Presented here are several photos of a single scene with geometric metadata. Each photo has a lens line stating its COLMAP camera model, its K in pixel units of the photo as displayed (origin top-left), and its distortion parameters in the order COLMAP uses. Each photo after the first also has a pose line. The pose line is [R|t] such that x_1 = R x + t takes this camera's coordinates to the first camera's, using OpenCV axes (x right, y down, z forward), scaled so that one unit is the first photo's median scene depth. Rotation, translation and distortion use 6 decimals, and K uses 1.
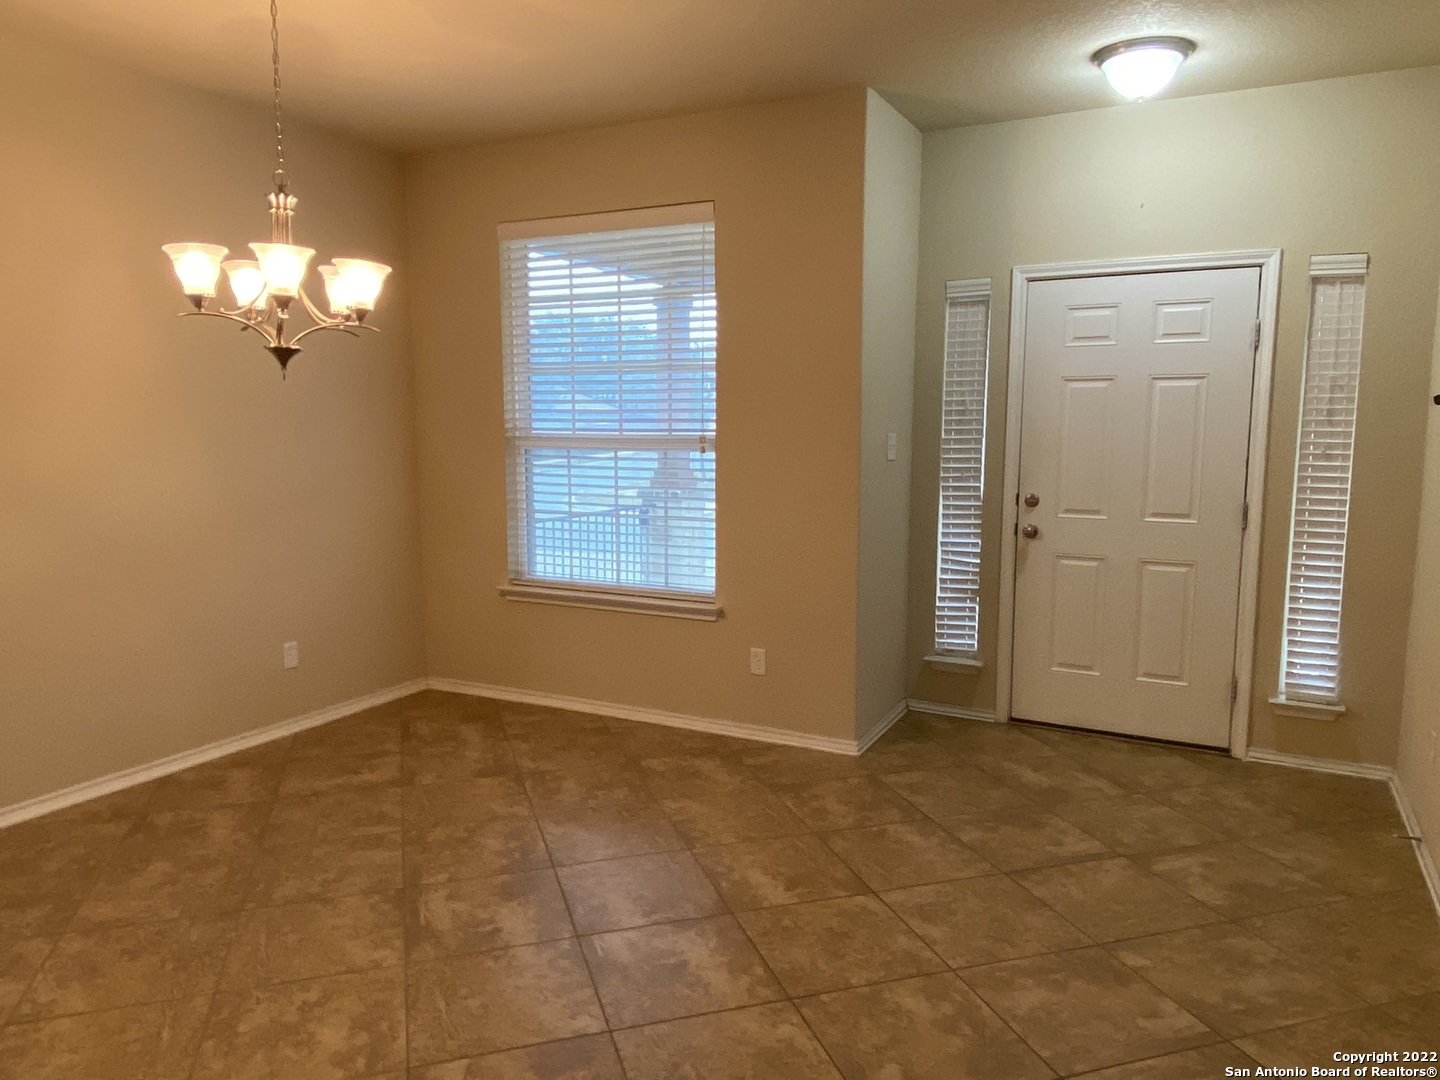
lens RADIAL K [[999.7, 0, 720.0], [0, 999.7, 540.0], [0, 0, 1]] dist [-0.003083, -0.000780]
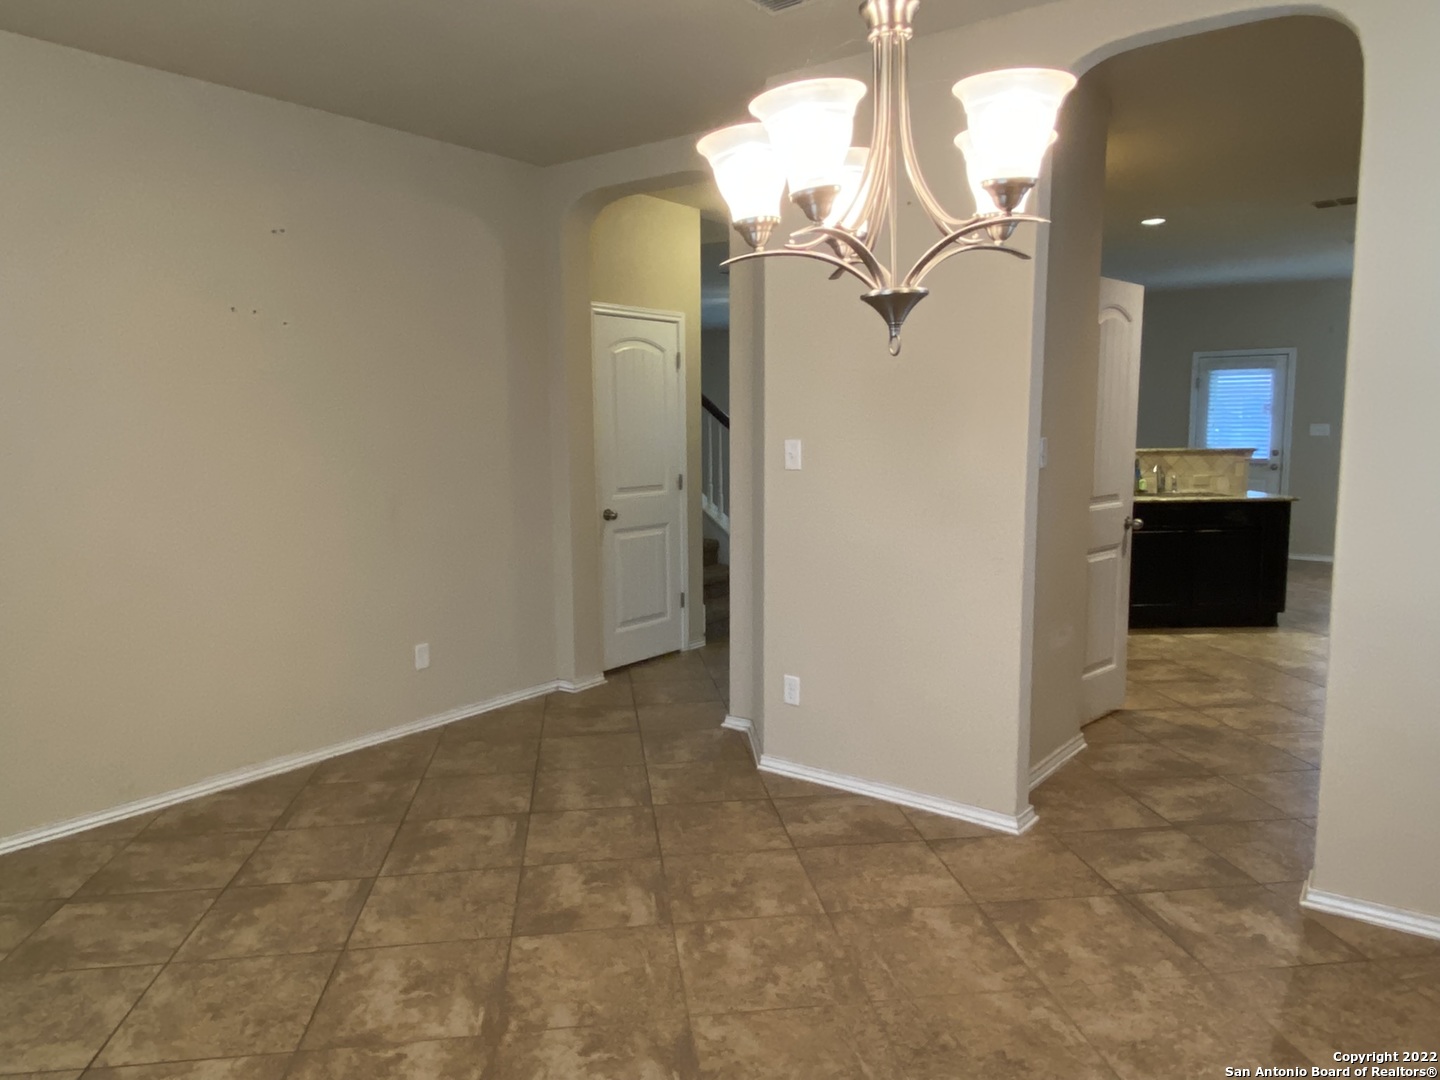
lens RADIAL K [[999.7, 0, 720.0], [0, 999.7, 540.0], [0, 0, 1]] dist [-0.003083, -0.000780]
pose [[-0.983701, -0.016411, 0.179059, -0.523443], [0.026567, 0.971632, 0.235003, -0.227503], [-0.177836, 0.235930, -0.955359, 1.847676]]
